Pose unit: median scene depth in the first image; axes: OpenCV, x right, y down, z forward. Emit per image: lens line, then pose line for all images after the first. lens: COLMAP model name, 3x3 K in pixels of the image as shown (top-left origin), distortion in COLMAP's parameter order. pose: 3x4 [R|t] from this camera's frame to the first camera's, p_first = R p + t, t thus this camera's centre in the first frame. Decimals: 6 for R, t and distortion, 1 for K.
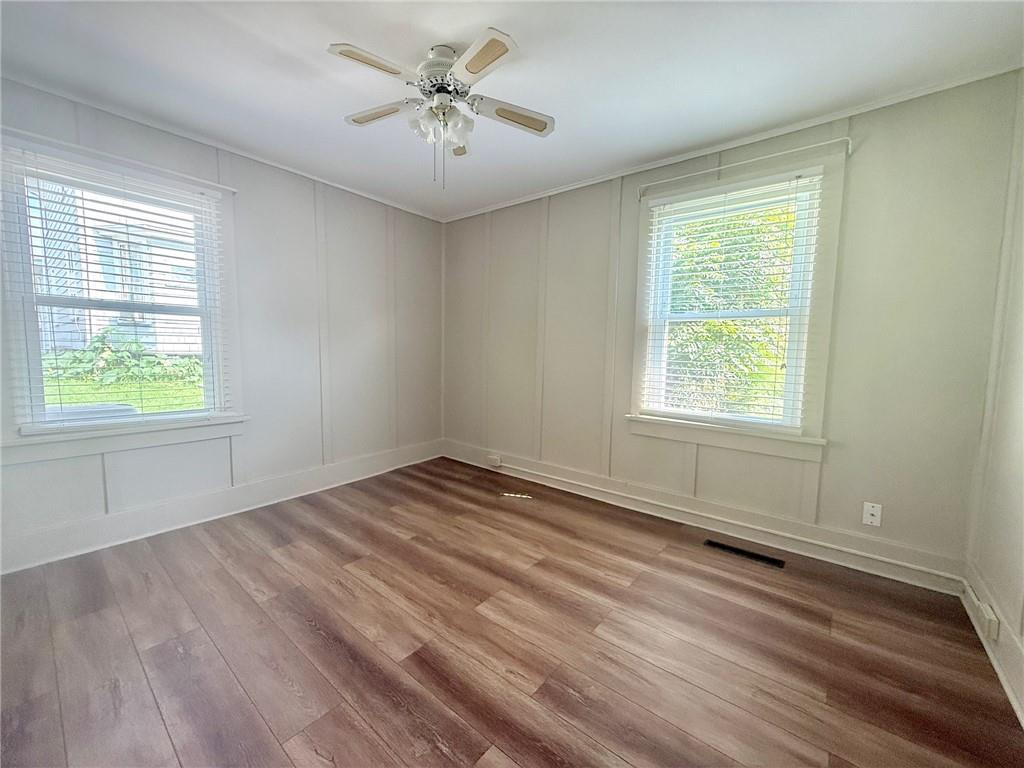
lens RADIAL K [[408.1, 0, 509.2], [0, 408.1, 384.2], [0, 0, 1]] dist [-0.000518, 0.000514]
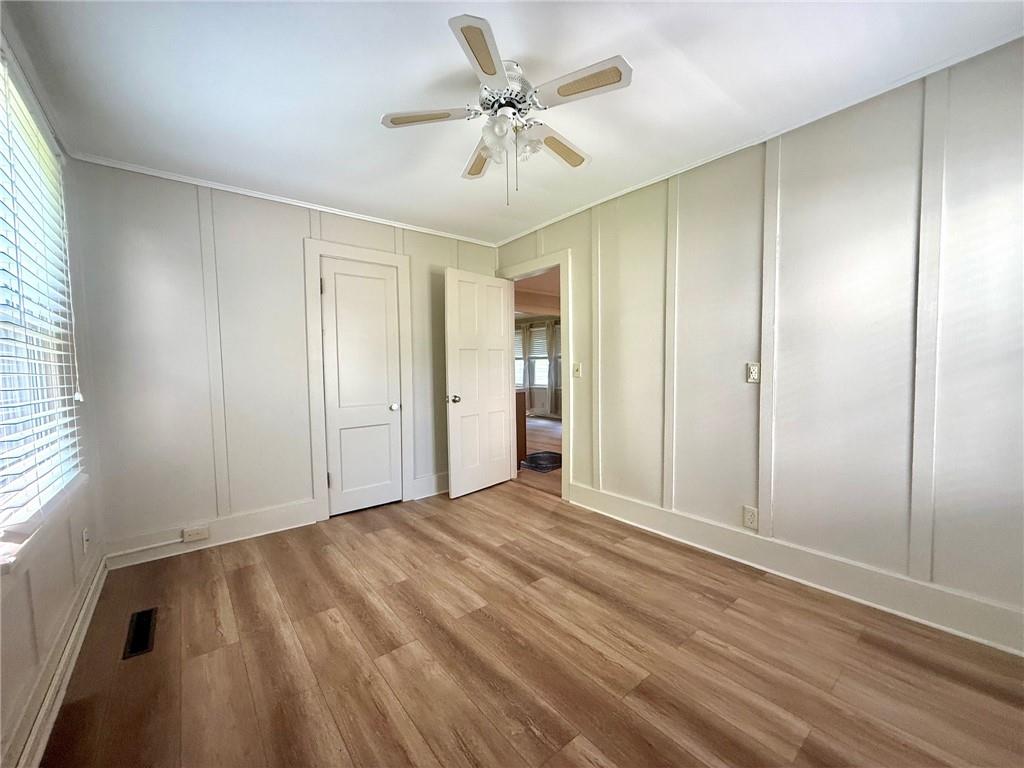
lens RADIAL K [[408.1, 0, 509.2], [0, 408.1, 384.2], [0, 0, 1]] dist [-0.000518, 0.000514]
pose [[-0.980887, -0.007833, 0.194419, -0.338756], [0.017792, 0.991392, 0.129711, -0.182451], [-0.193762, 0.130691, -0.972305, 1.912335]]
